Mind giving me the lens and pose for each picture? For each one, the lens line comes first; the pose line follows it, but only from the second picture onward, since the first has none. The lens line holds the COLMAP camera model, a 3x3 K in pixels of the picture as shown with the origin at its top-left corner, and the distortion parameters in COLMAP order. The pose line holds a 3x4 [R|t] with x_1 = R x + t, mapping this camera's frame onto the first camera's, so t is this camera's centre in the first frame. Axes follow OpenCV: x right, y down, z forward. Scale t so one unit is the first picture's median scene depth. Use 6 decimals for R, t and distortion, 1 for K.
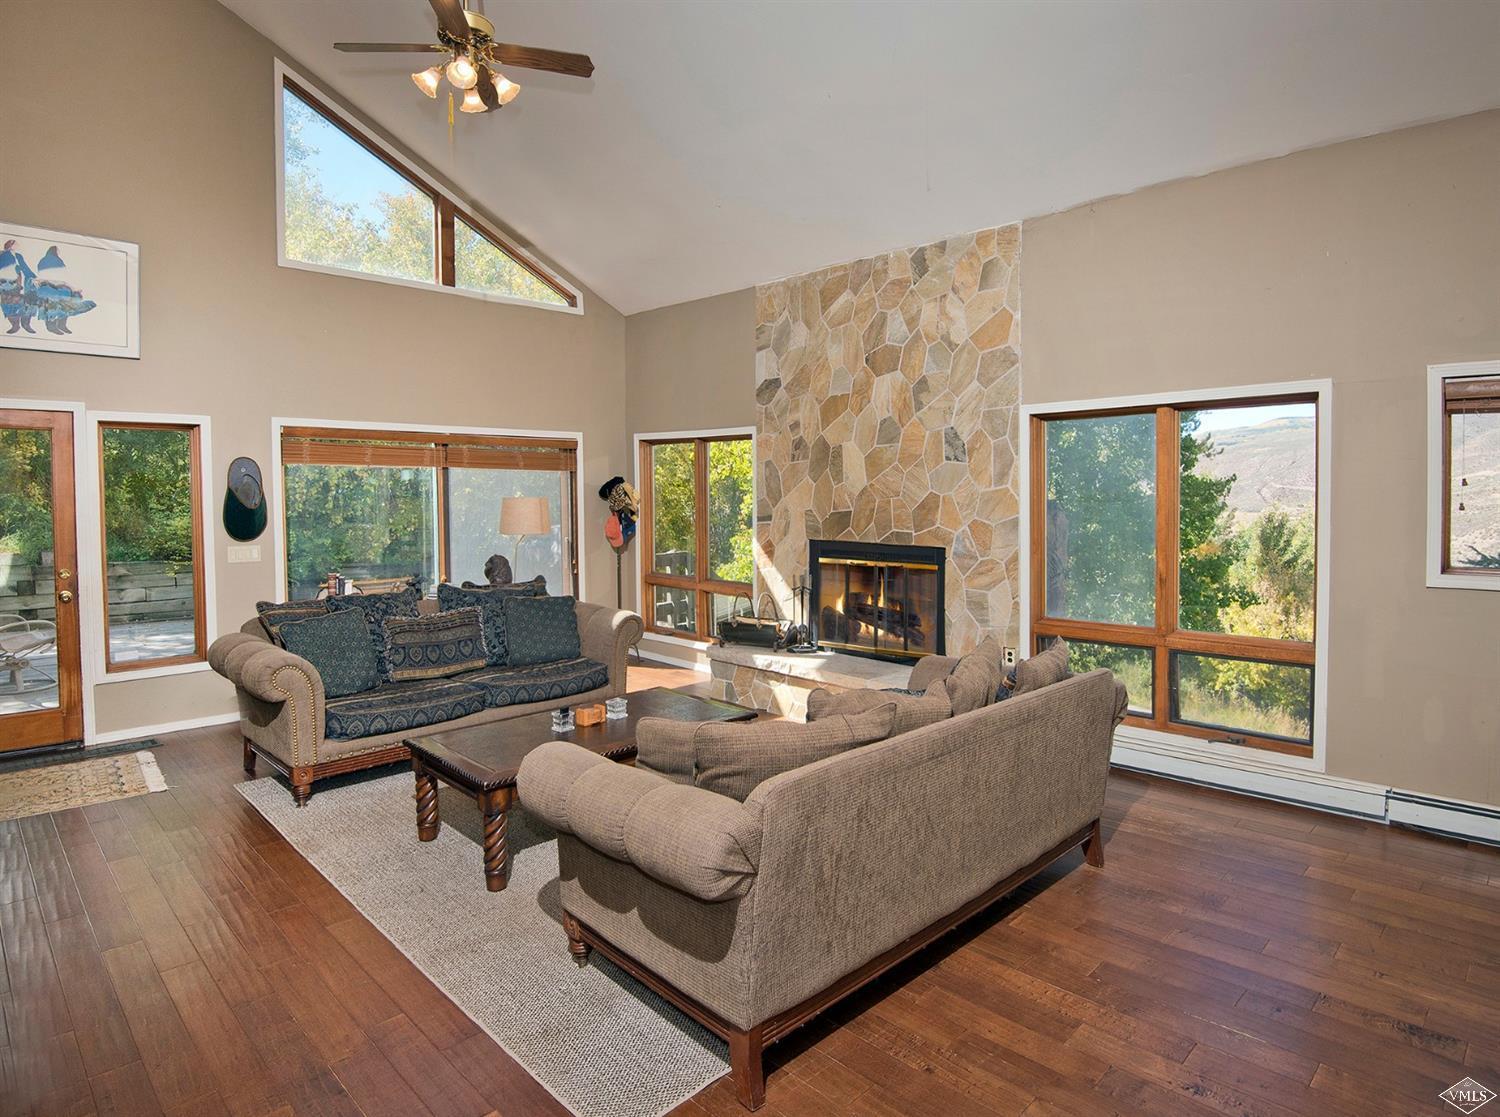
lens RADIAL K [[838.8, 0, 750.0], [0, 838.8, 558.5], [0, 0, 1]] dist [-0.005001, -0.001308]
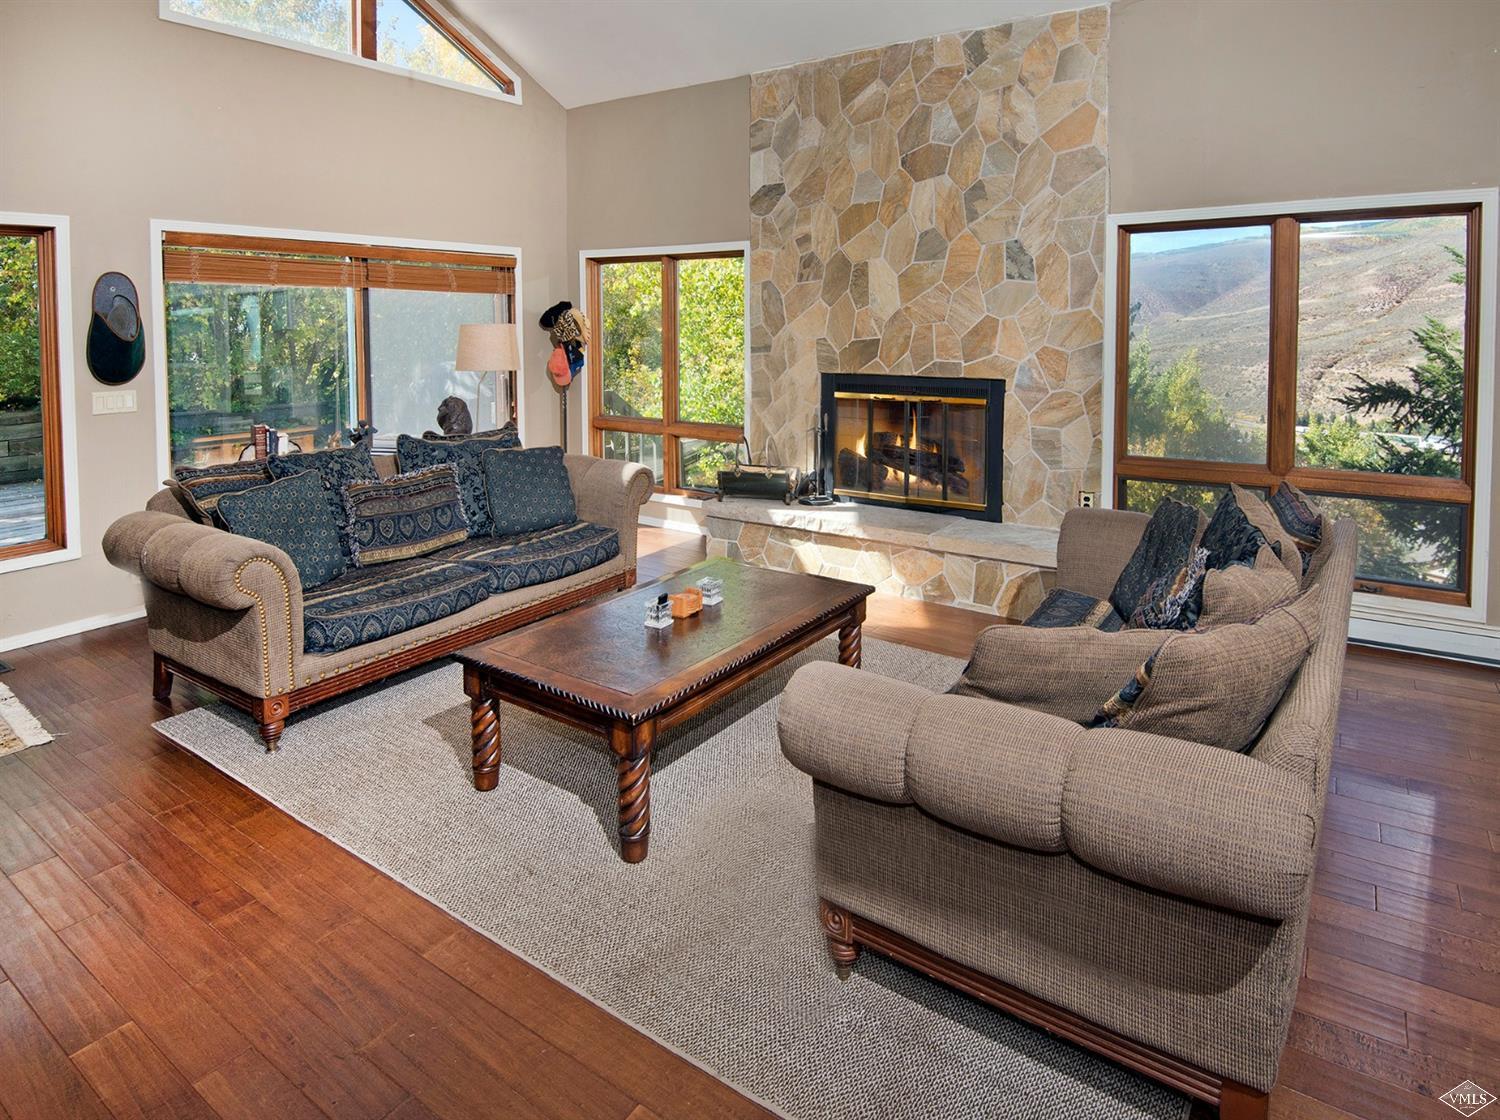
lens RADIAL K [[896.1, 0, 741.9], [0, 896.1, 401.6], [0, 0, 1]] dist [0.002193, -0.000018]
pose [[0.986904, -0.018896, 0.160196, -0.179076], [0.017715, 0.999804, 0.008802, -0.002648], [-0.160331, -0.005849, 0.987046, 0.121115]]
